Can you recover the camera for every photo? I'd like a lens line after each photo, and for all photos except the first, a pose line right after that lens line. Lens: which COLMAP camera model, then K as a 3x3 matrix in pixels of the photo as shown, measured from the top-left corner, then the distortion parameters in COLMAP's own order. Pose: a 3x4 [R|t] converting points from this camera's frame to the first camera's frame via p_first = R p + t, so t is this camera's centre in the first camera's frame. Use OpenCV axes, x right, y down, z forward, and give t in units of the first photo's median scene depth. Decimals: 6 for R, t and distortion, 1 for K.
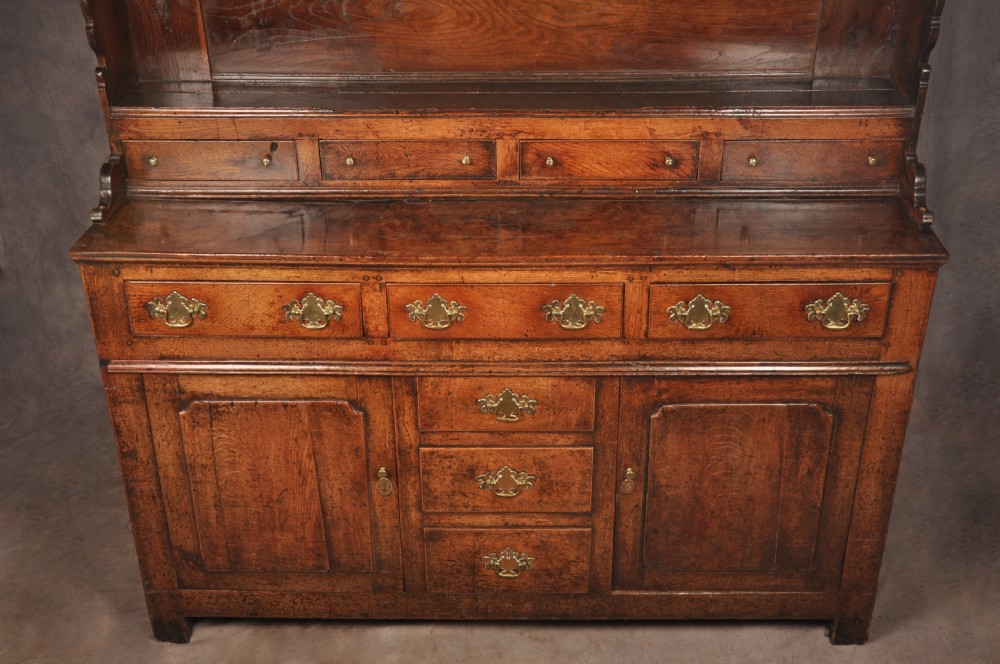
lens RADIAL K [[1199.0, 0, 498.2], [0, 1199.0, 333.2], [0, 0, 1]] dist [0.032050, 0.258471]
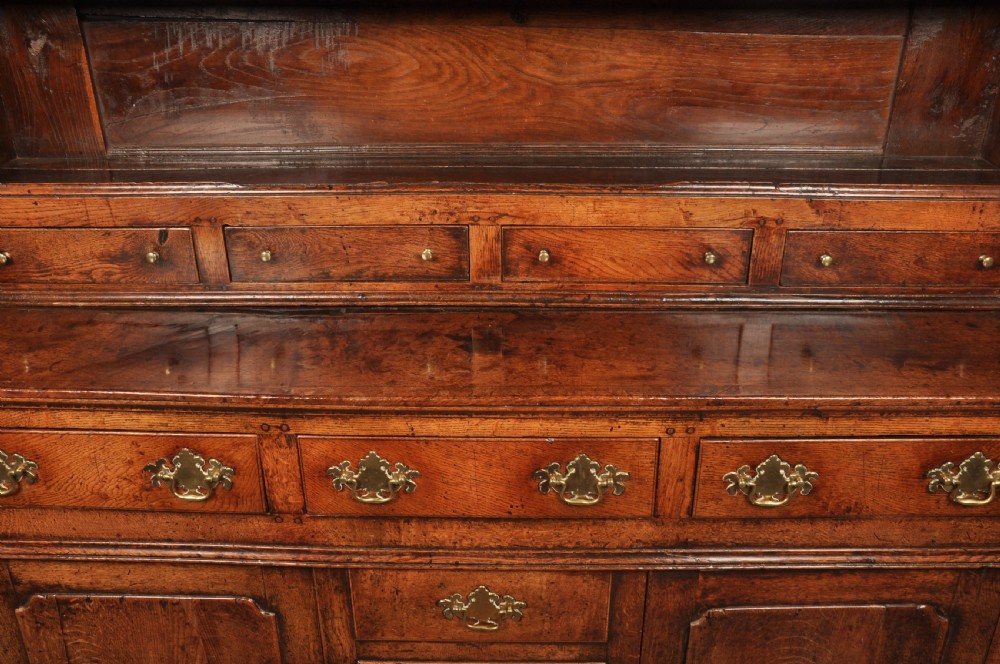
lens RADIAL K [[862.6, 0, 498.6], [0, 862.6, 336.0], [0, 0, 1]] dist [-0.122931, 0.158123]
pose [[0.999976, 0.005111, 0.004655, 0.013596], [-0.004717, 0.996706, -0.080960, -0.054439], [-0.005053, 0.080936, 0.996707, 0.492215]]
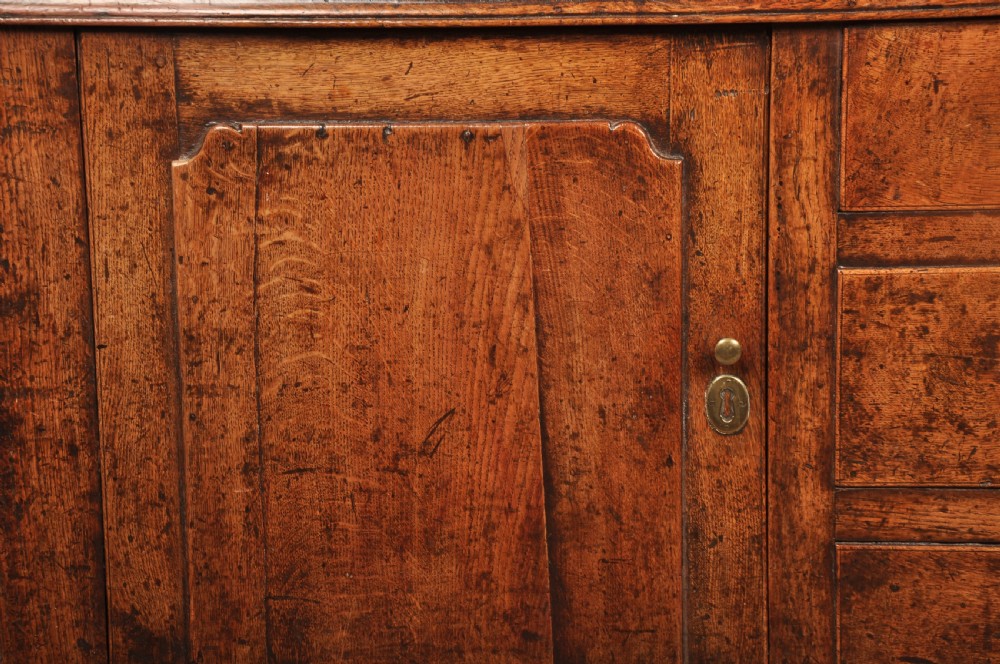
lens RADIAL K [[2295.4, 0, 493.8], [0, 2295.4, 333.7], [0, 0, 1]] dist [0.441689, 0.717407]
pose [[0.999782, -0.003128, -0.020648, -0.153450], [-0.003246, 0.953436, -0.301579, 0.321620], [0.020630, 0.301580, 0.953218, 0.352931]]
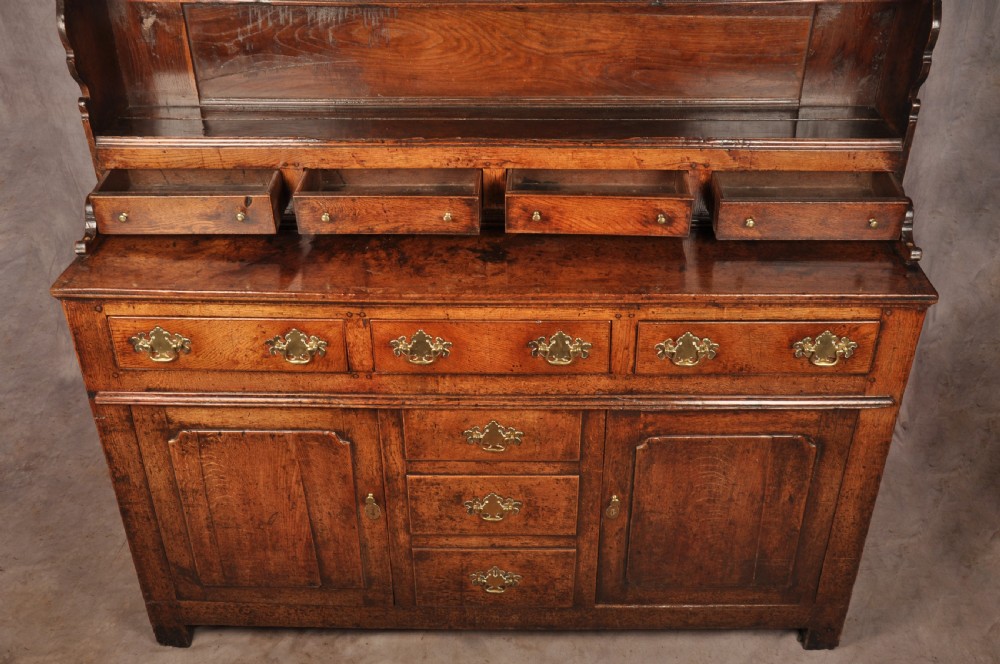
lens RADIAL K [[1017.9, 0, 499.3], [0, 1017.9, 333.1], [0, 0, 1]] dist [-0.041513, 0.171344]
pose [[0.999994, 0.001839, 0.002924, 0.009559], [-0.002000, 0.998434, 0.055907, -0.072195], [-0.002816, -0.055913, 0.998432, 0.153660]]
